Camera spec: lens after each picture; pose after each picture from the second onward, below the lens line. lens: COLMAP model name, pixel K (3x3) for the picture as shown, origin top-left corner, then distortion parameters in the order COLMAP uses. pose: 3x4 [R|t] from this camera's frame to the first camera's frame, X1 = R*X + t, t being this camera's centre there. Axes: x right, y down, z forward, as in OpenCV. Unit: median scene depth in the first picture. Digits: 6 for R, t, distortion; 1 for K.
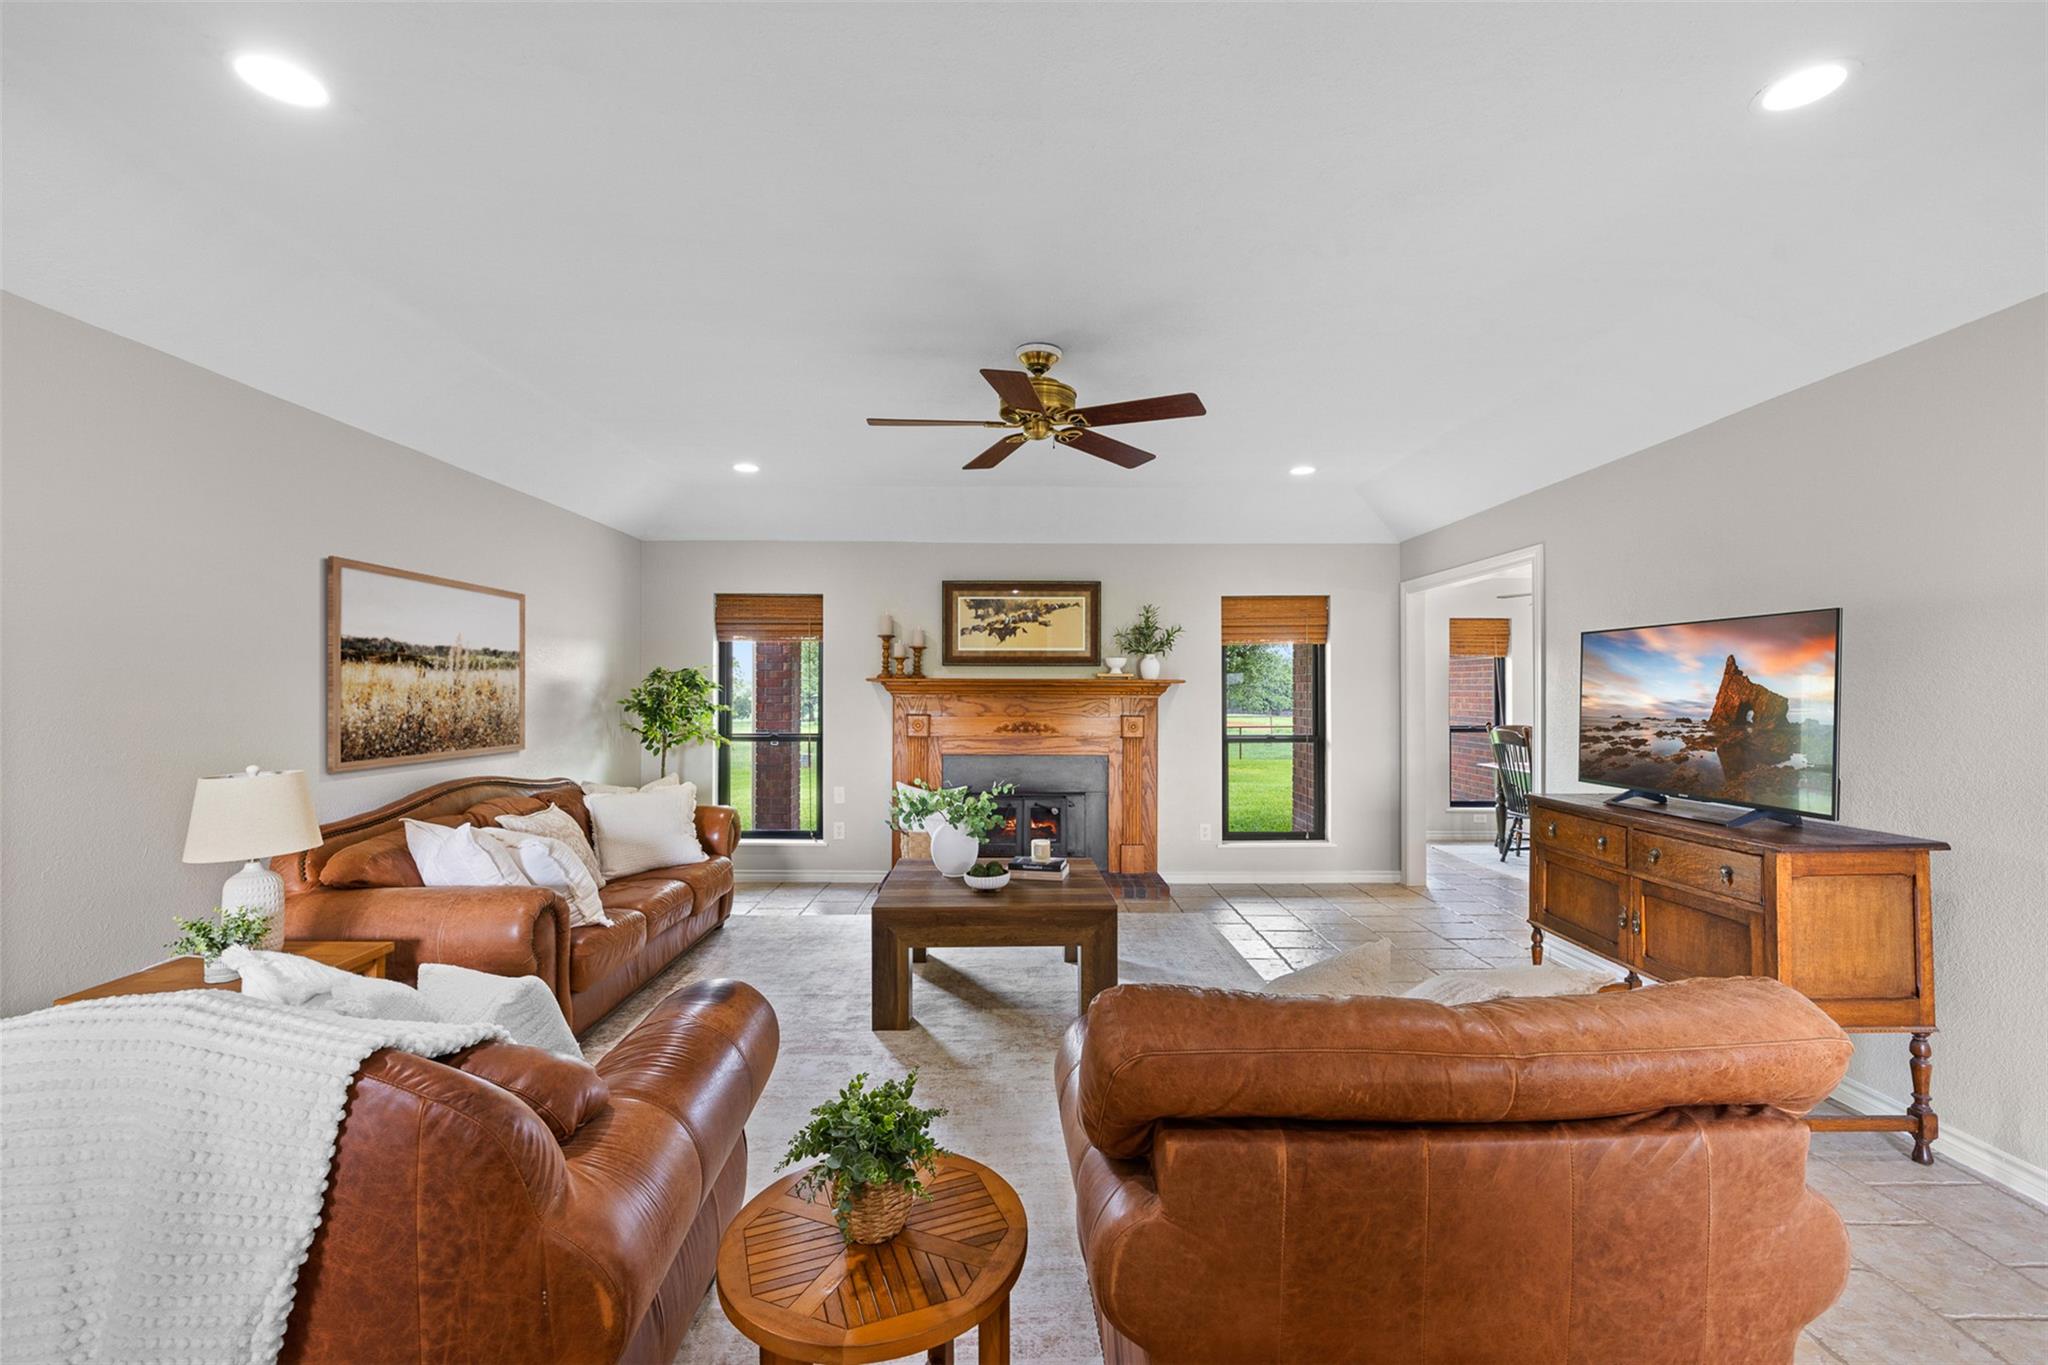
lens RADIAL K [[873.2, 0, 1016.4], [0, 873.2, 683.5], [0, 0, 1]] dist [0.017387, 0.002825]
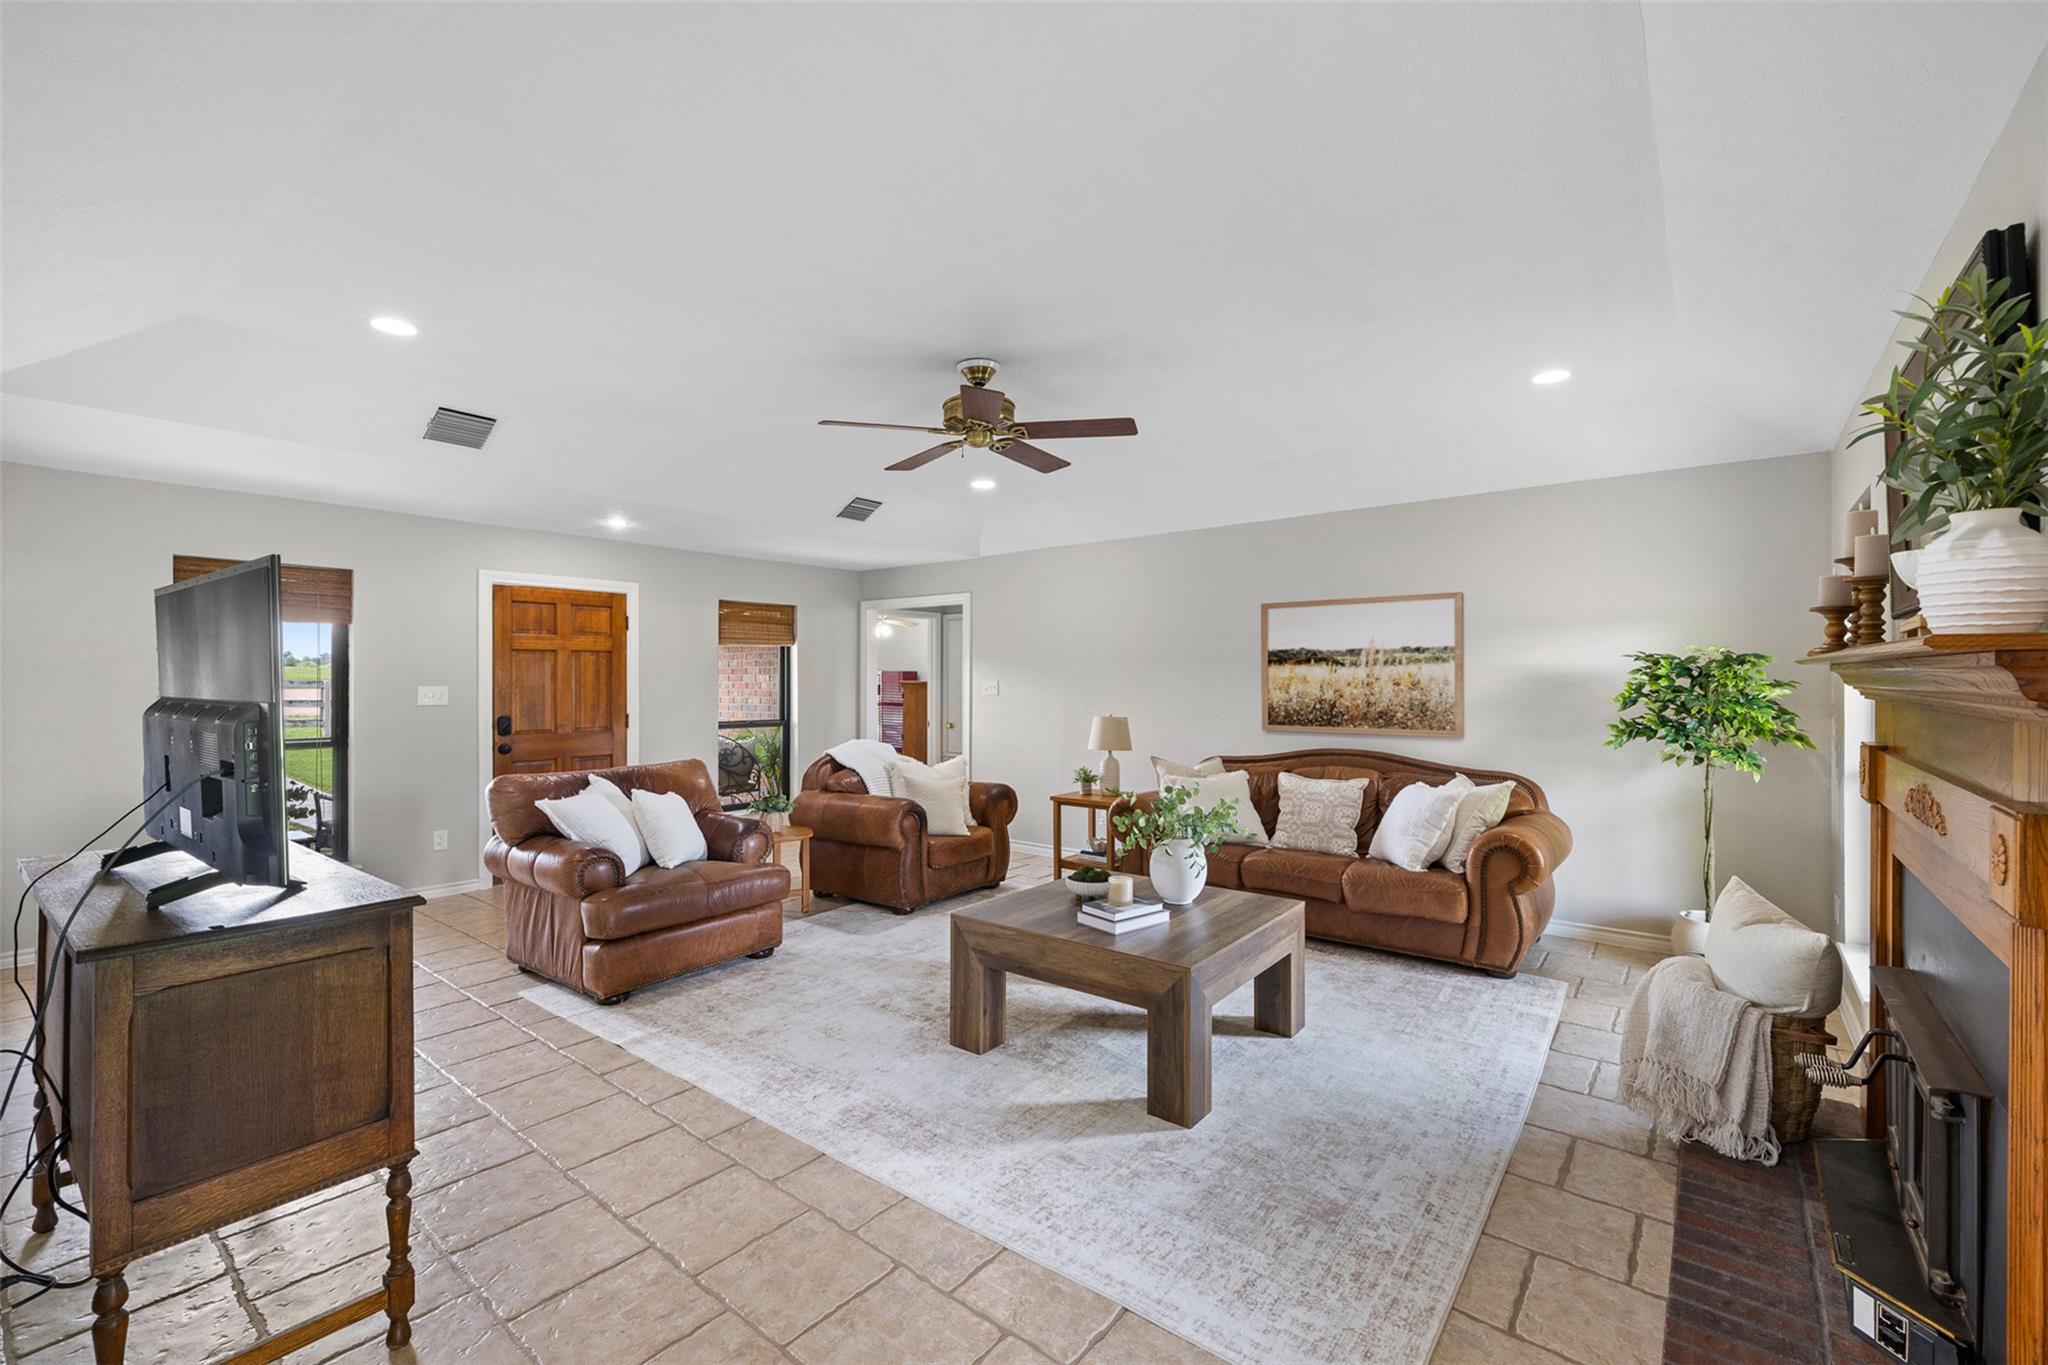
lens RADIAL K [[873.2, 0, 1032.3], [0, 873.2, 678.8], [0, 0, 1]] dist [0.017387, 0.002825]
pose [[-0.641360, 0.001893, -0.767237, 0.695167], [0.007300, 0.999967, -0.003635, 0.004134], [0.767205, -0.007932, -0.641353, 1.495551]]
